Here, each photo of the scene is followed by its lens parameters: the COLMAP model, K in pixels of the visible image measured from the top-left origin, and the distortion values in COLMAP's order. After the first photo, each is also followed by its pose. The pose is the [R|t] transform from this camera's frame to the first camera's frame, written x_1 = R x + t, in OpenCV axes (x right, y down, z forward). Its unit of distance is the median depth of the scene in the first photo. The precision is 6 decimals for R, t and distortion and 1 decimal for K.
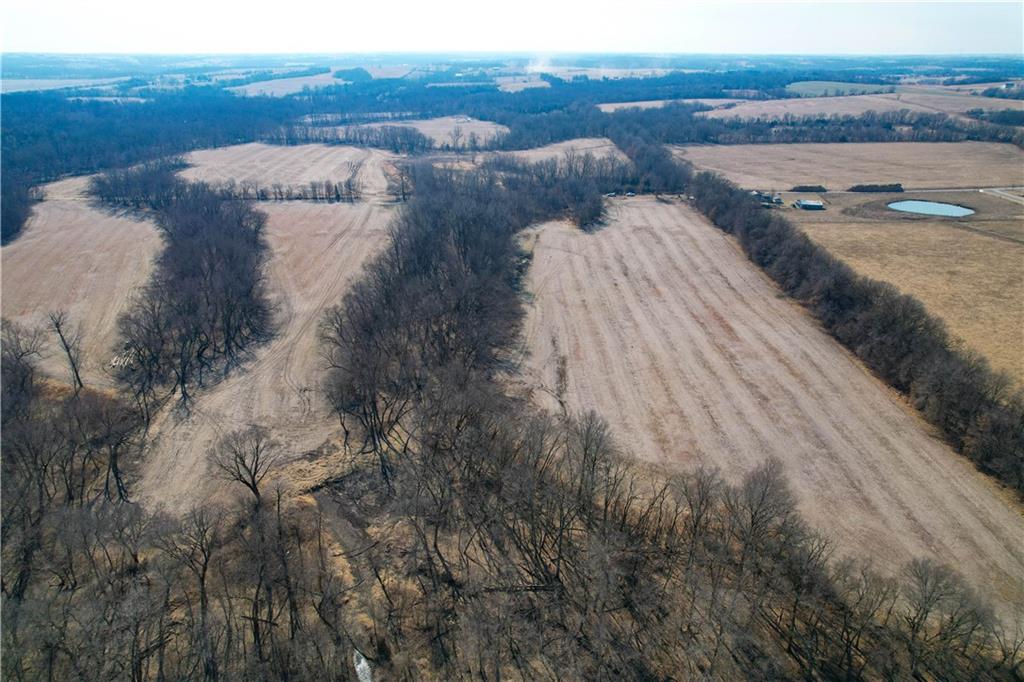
lens RADIAL K [[654.9, 0, 507.6], [0, 654.9, 342.0], [0, 0, 1]] dist [-0.084088, 0.077435]
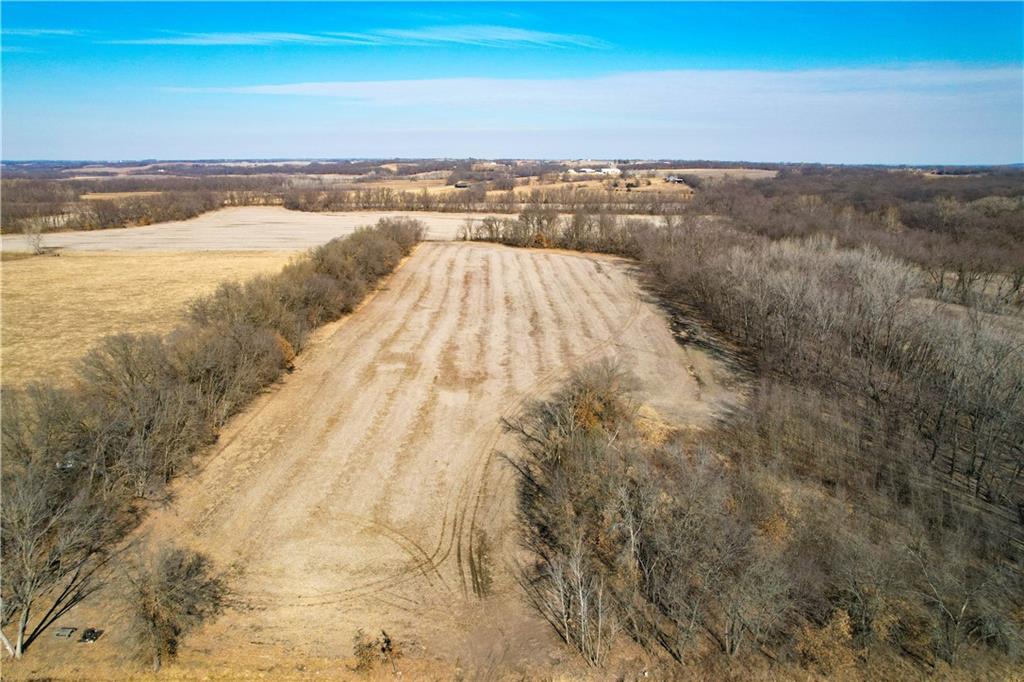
lens RADIAL K [[652.7, 0, 512.0], [0, 652.7, 341.0], [0, 0, 1]] dist [-0.071672, 0.055293]
pose [[-0.999829, 0.000500, -0.018494, 0.095870], [-0.011521, 0.765320, 0.643547, -0.245705], [0.014476, 0.643650, -0.765183, 0.690615]]
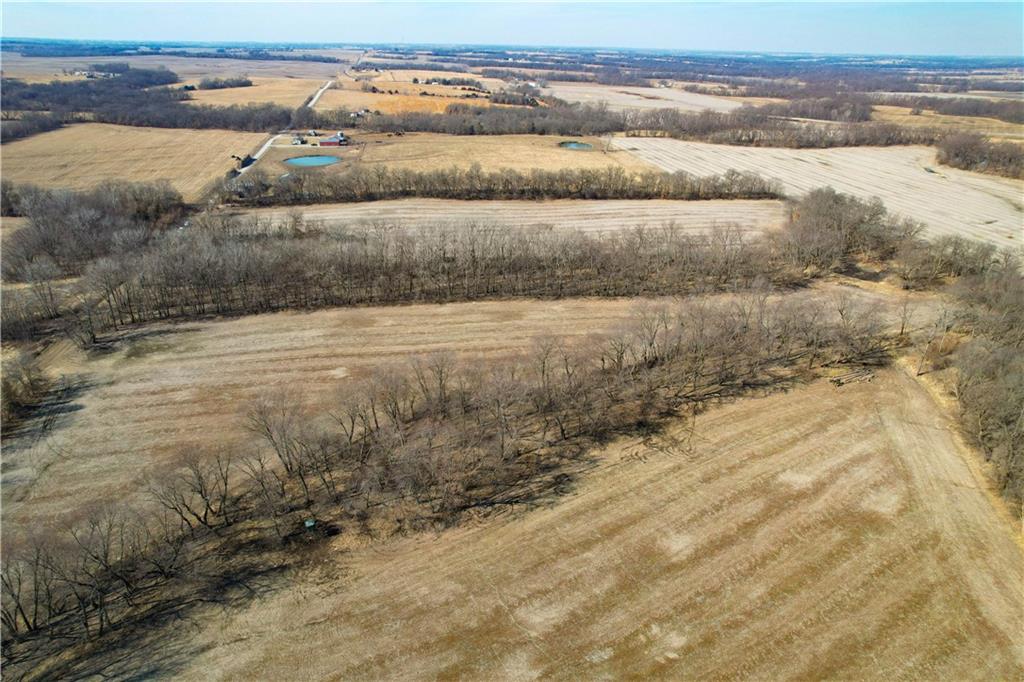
lens RADIAL K [[654.9, 0, 507.6], [0, 654.9, 342.0], [0, 0, 1]] dist [-0.084088, 0.077435]
pose [[-0.164588, -0.419328, 0.892790, -0.423753], [0.393019, 0.802299, 0.449280, -0.204558], [-0.904680, 0.424830, 0.032755, 0.446282]]
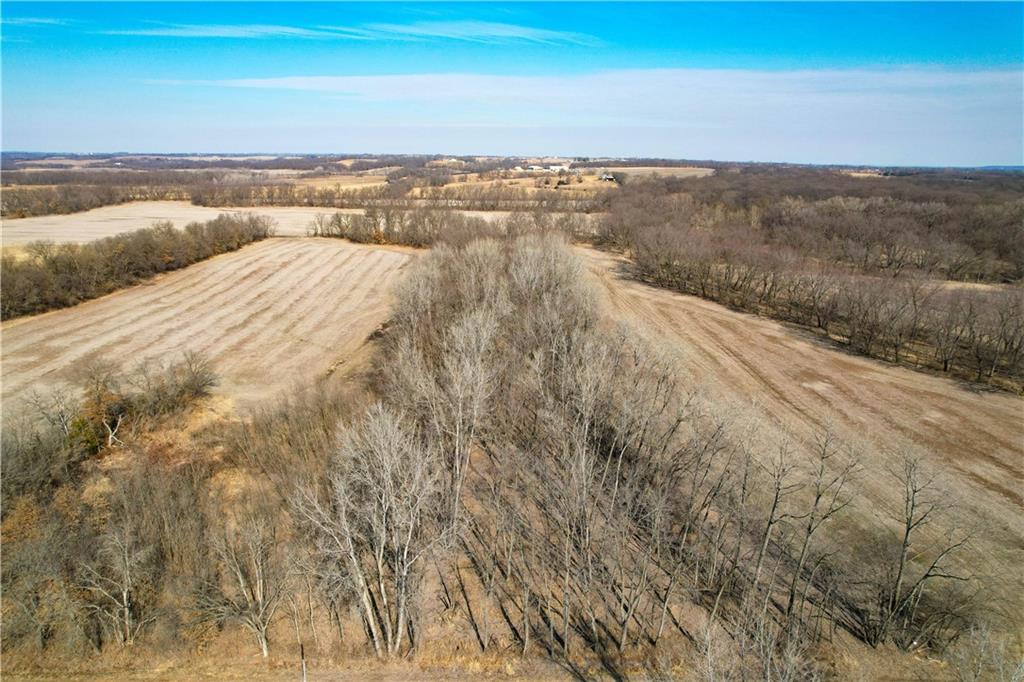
lens RADIAL K [[654.9, 0, 507.6], [0, 654.9, 342.0], [0, 0, 1]] dist [-0.084088, 0.077435]
pose [[-0.999443, -0.005999, -0.032818, -0.033473], [-0.025827, 0.761797, 0.647301, -0.248065], [0.021118, 0.647788, -0.761528, 0.694315]]
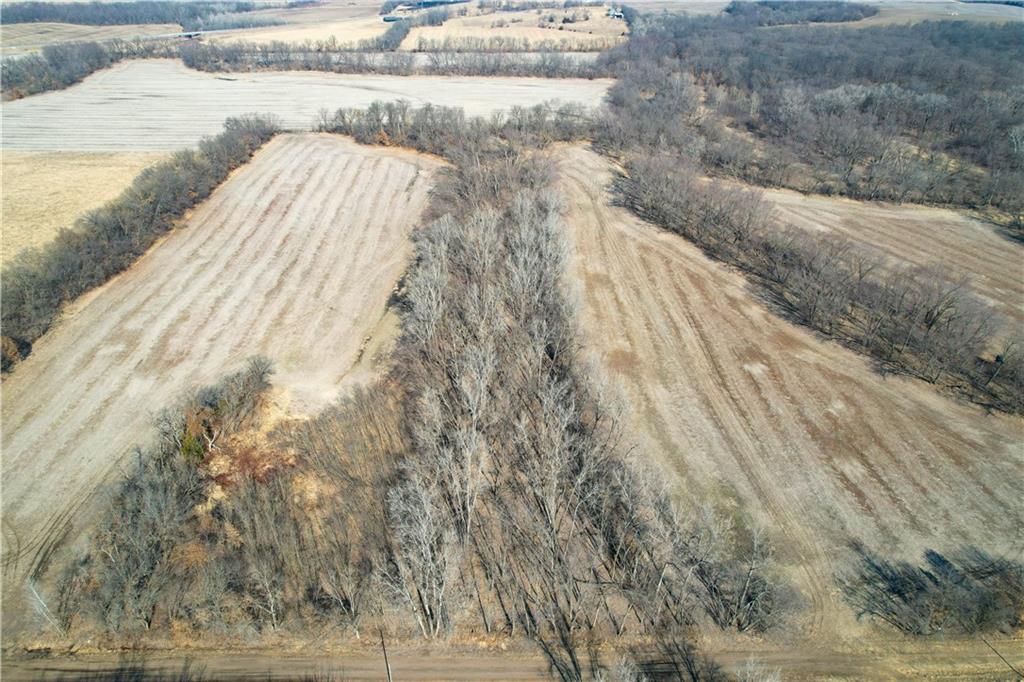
lens RADIAL K [[654.9, 0, 507.6], [0, 654.9, 342.0], [0, 0, 1]] dist [-0.084088, 0.077435]
pose [[-0.999627, 0.005816, -0.026685, -0.034487], [-0.018913, 0.557461, 0.829988, -0.331775], [0.019703, 0.830183, -0.557143, 0.679236]]
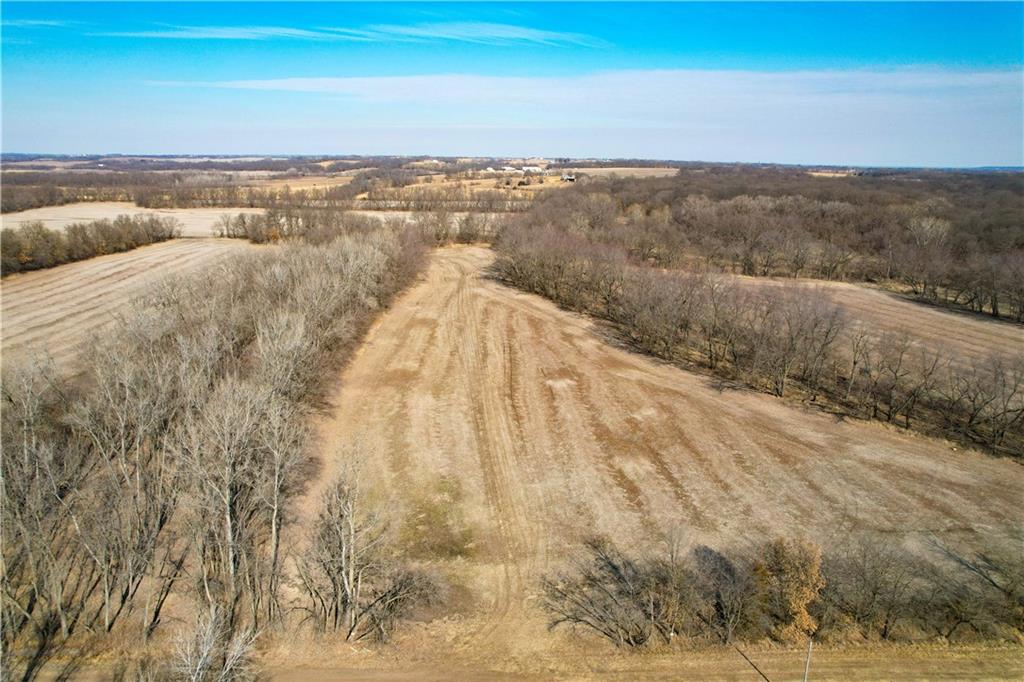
lens RADIAL K [[654.9, 0, 507.6], [0, 654.9, 342.0], [0, 0, 1]] dist [-0.084088, 0.077435]
pose [[-0.999487, -0.005311, -0.031597, -0.125384], [-0.024478, 0.762914, 0.646036, -0.250313], [0.020675, 0.646478, -0.762653, 0.698300]]
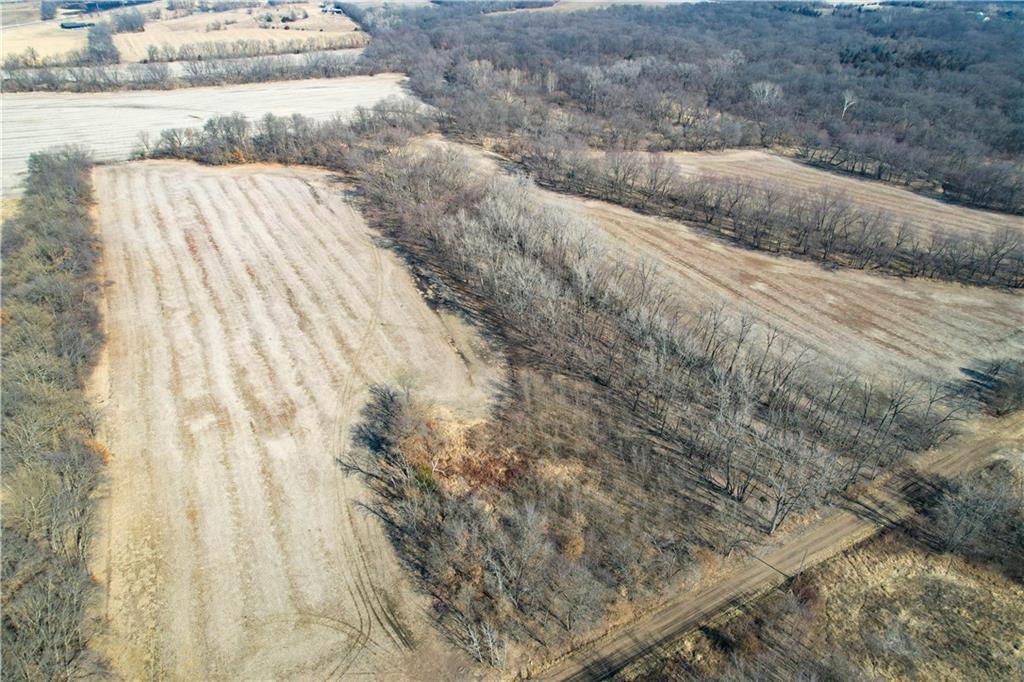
lens RADIAL K [[654.9, 0, 507.6], [0, 654.9, 342.0], [0, 0, 1]] dist [-0.084088, 0.077435]
pose [[-0.870697, 0.246392, -0.425650, 0.130064], [-0.218815, 0.581015, 0.783927, -0.322910], [0.440462, 0.775702, -0.451974, 0.656369]]
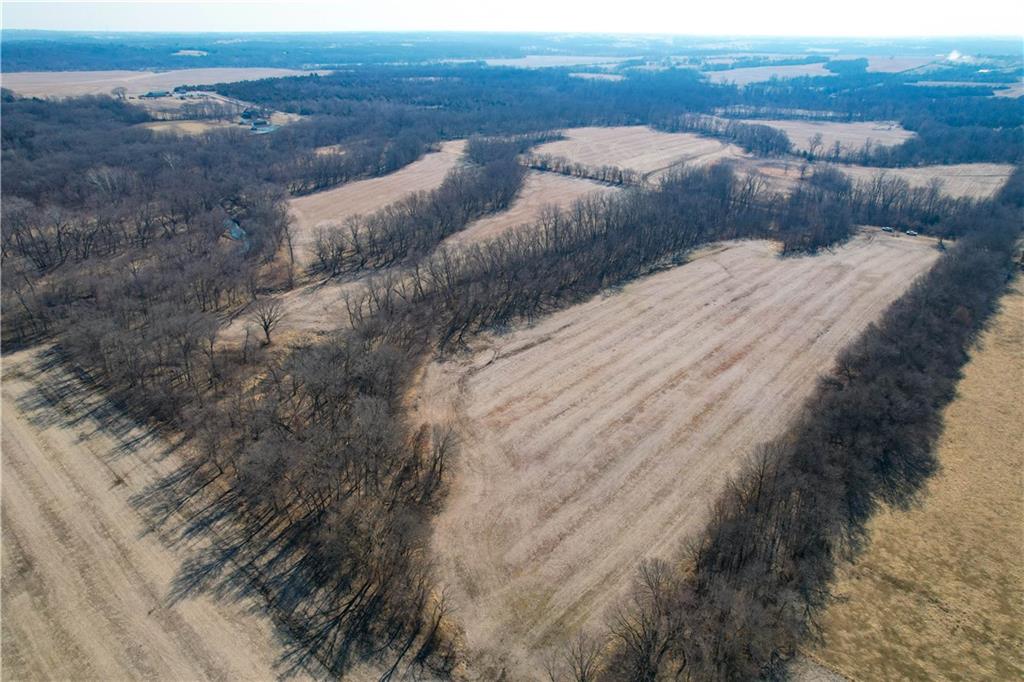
lens RADIAL K [[654.9, 0, 507.6], [0, 654.9, 342.0], [0, 0, 1]] dist [-0.084088, 0.077435]
pose [[0.735590, 0.298039, -0.608342, 0.232336], [-0.283313, 0.951059, 0.123369, -0.028719], [0.615338, 0.081602, 0.784028, 0.015216]]
